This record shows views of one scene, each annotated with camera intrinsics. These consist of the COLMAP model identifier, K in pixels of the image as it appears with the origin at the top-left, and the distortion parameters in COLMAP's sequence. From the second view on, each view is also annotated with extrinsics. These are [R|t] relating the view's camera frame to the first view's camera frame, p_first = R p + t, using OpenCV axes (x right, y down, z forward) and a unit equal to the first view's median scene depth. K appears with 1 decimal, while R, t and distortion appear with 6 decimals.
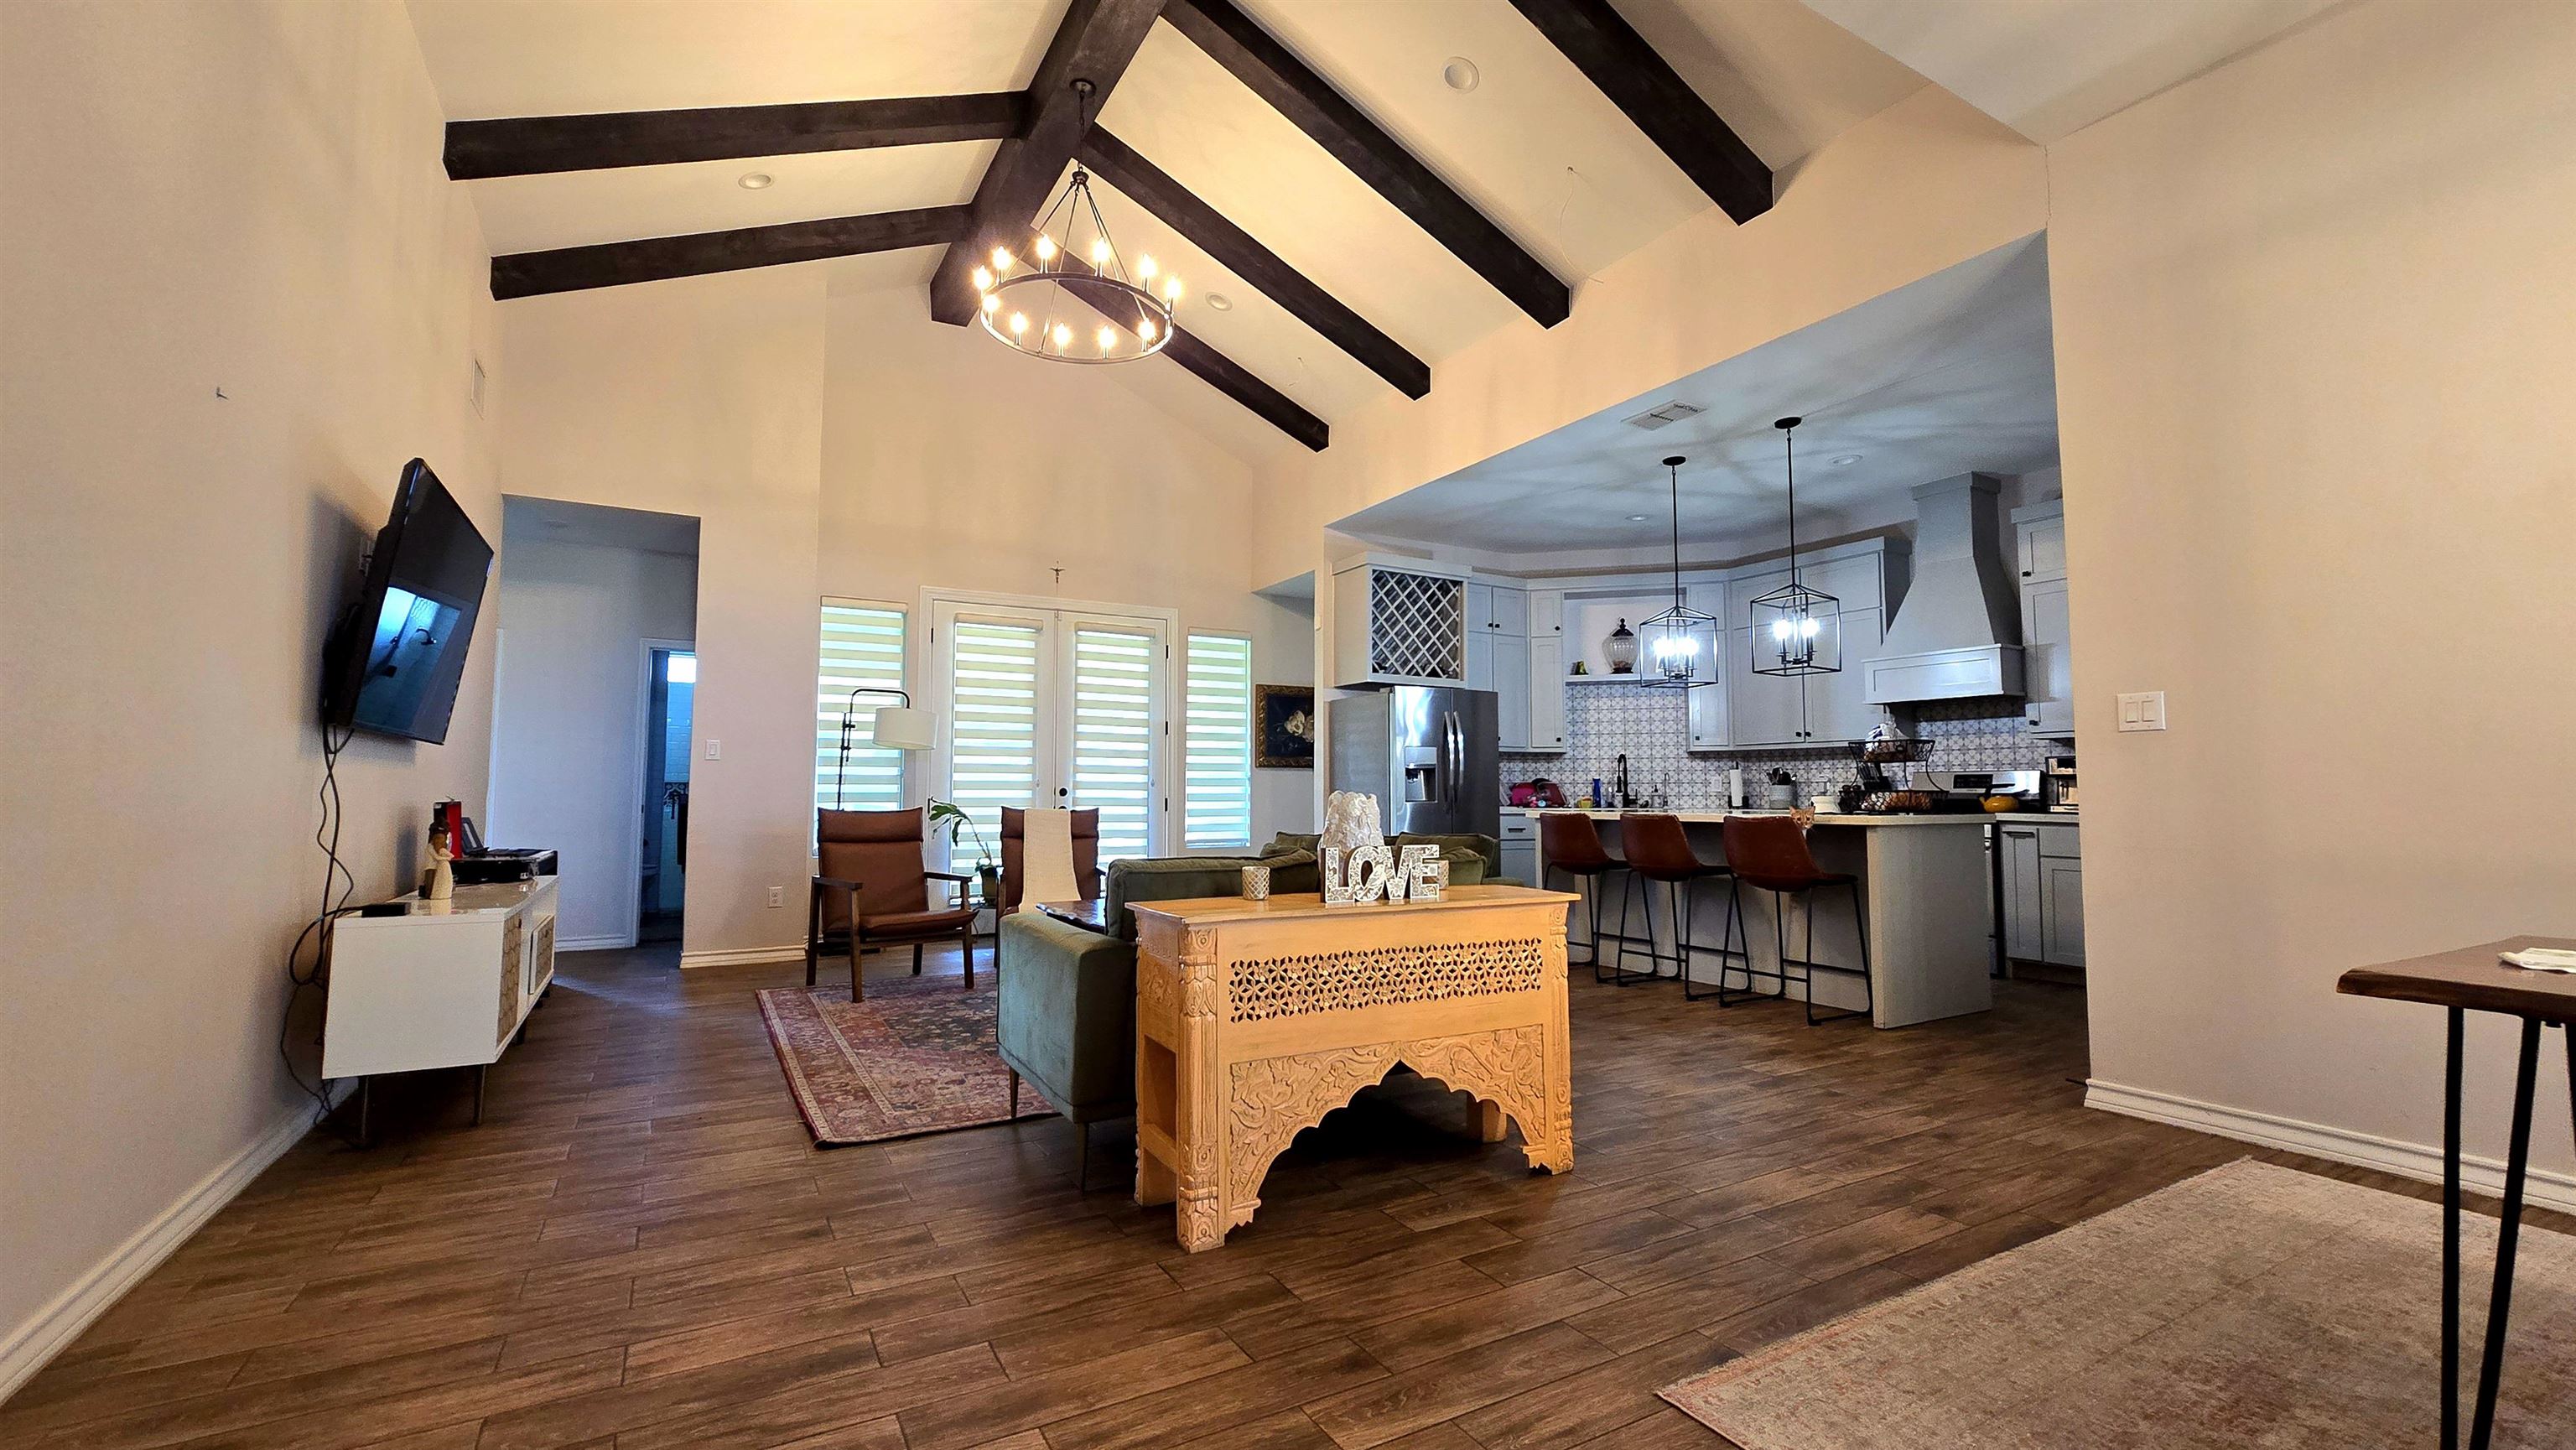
lens RADIAL K [[1046.8, 0, 1270.4], [0, 1046.8, 721.1], [0, 0, 1]] dist [-0.005629, 0.000741]
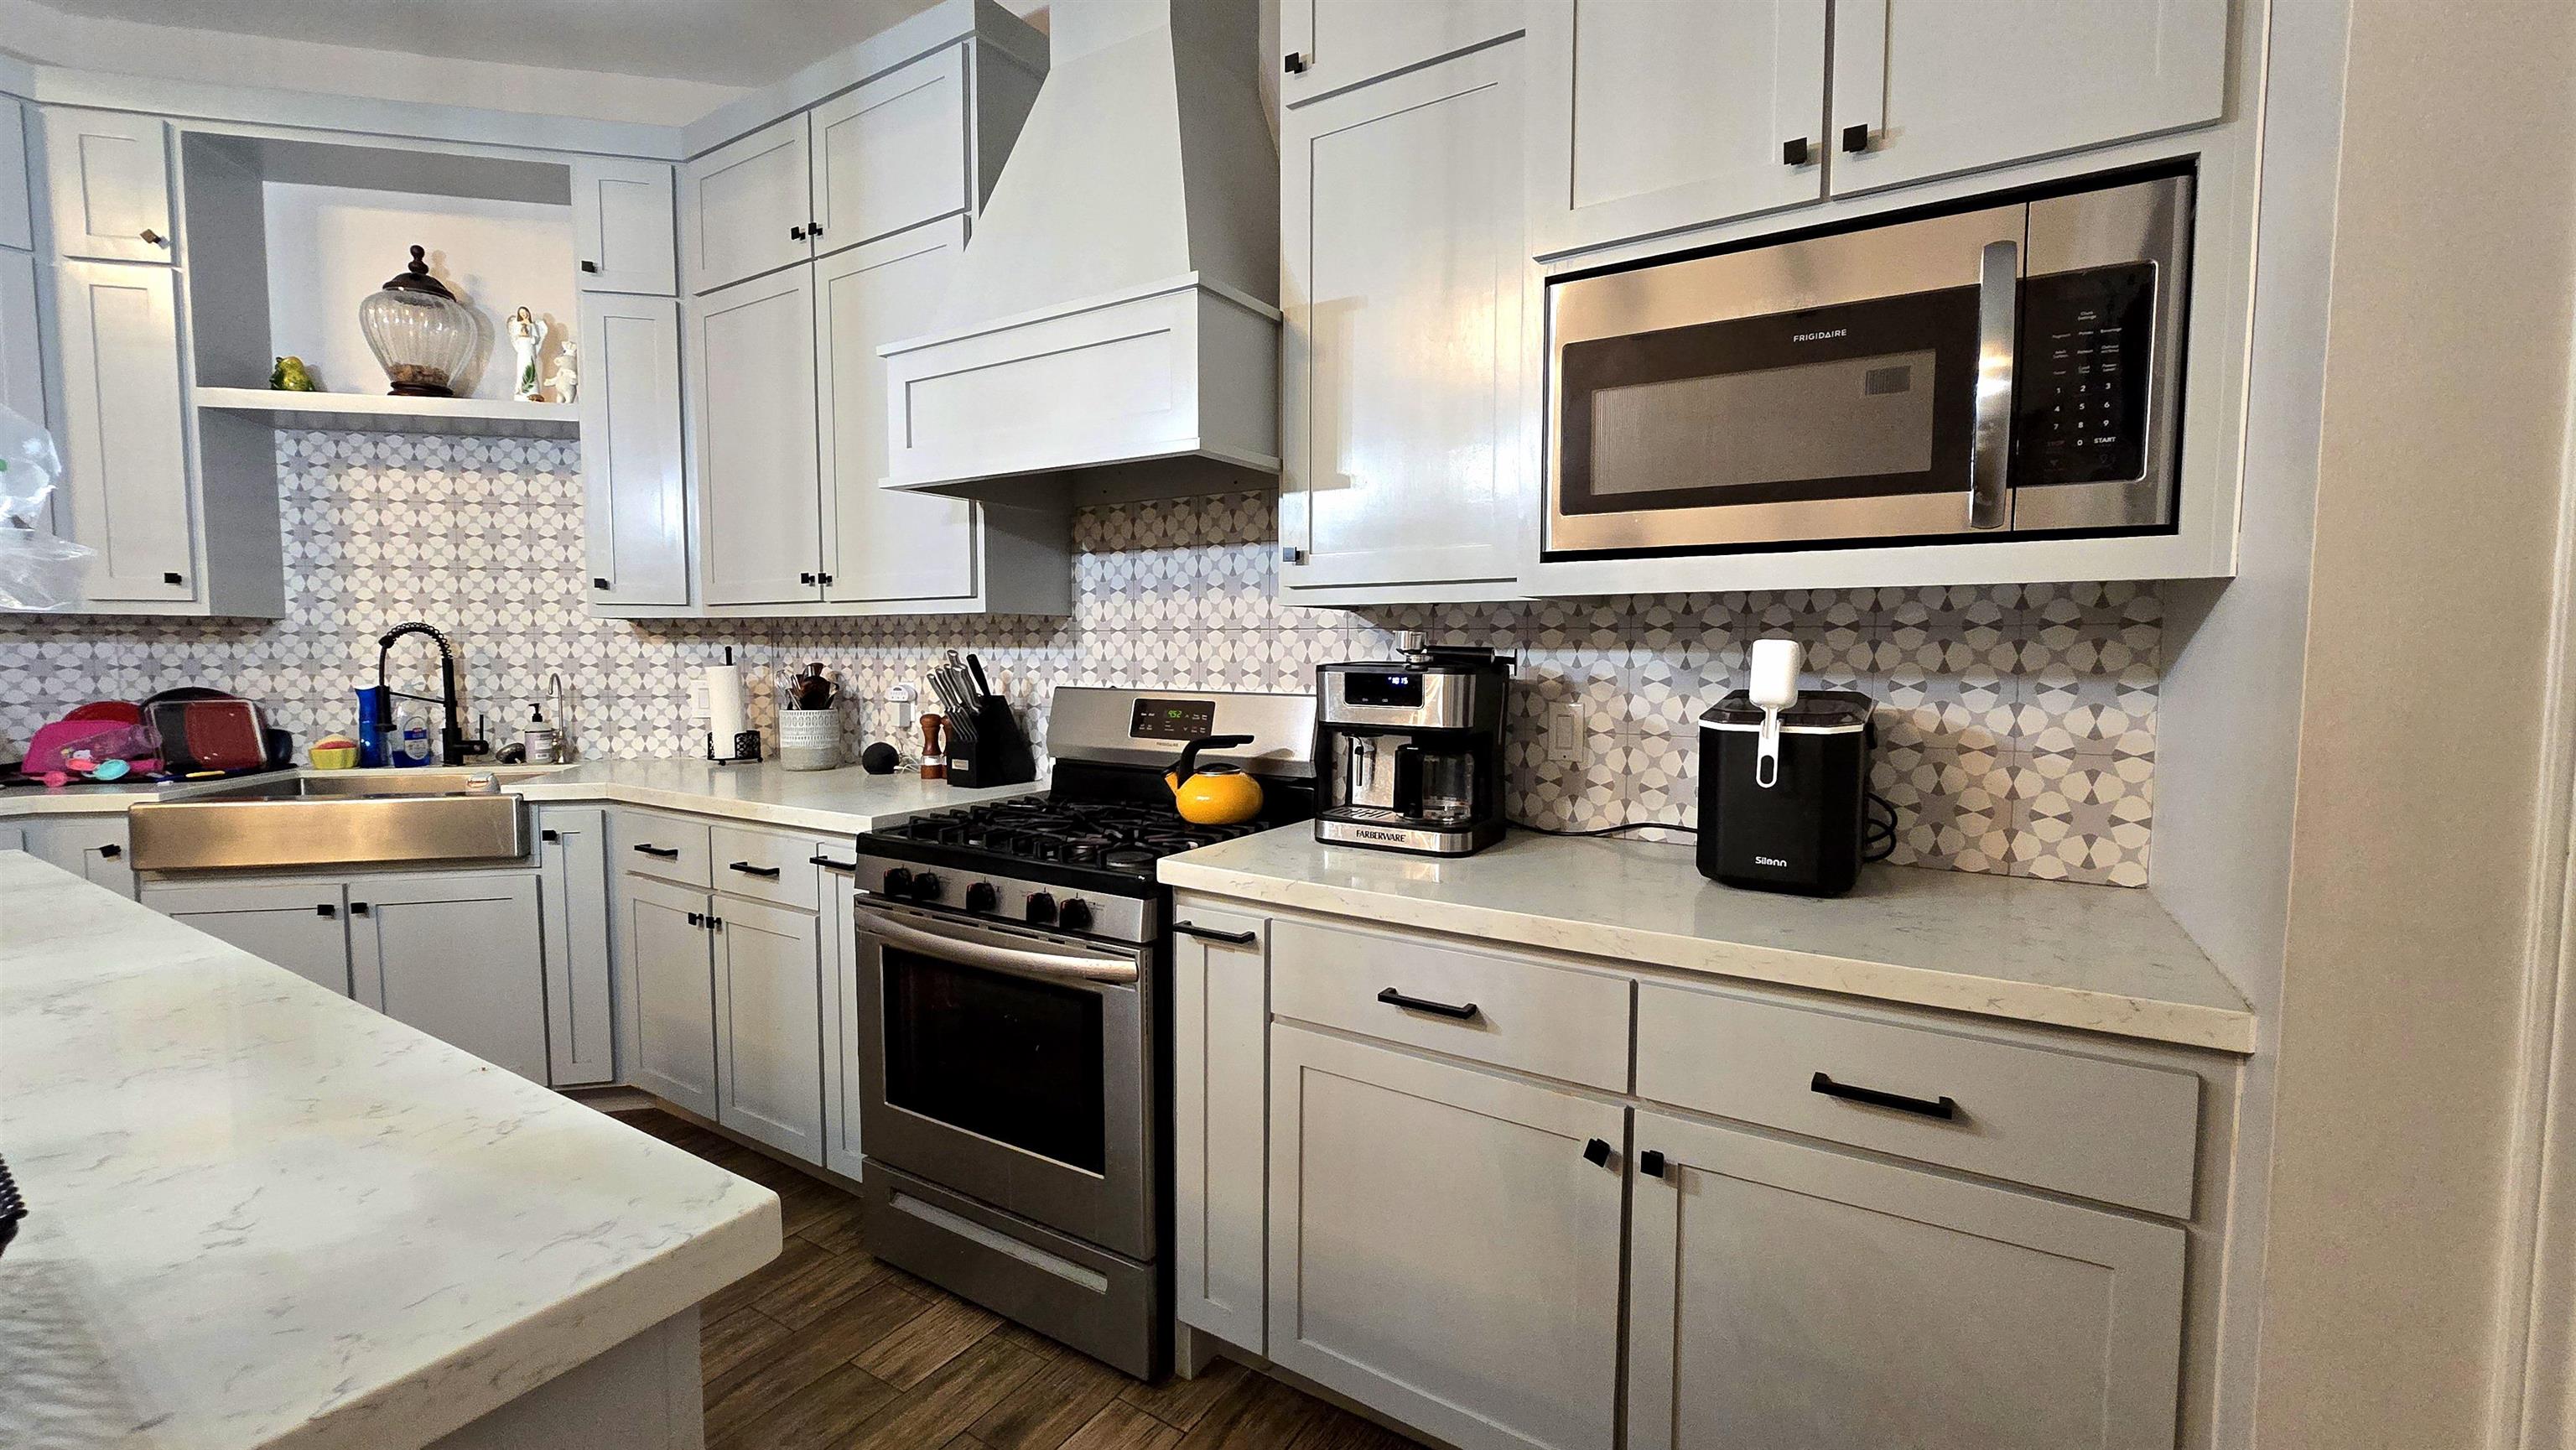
lens RADIAL K [[1046.8, 0, 1276.7], [0, 1046.8, 714.6], [0, 0, 1]] dist [-0.005629, 0.000741]
pose [[0.878583, -0.032573, 0.476478, 0.474145], [-0.032648, 0.991241, 0.127963, 0.007470], [-0.476472, -0.127982, 0.869824, 0.594999]]
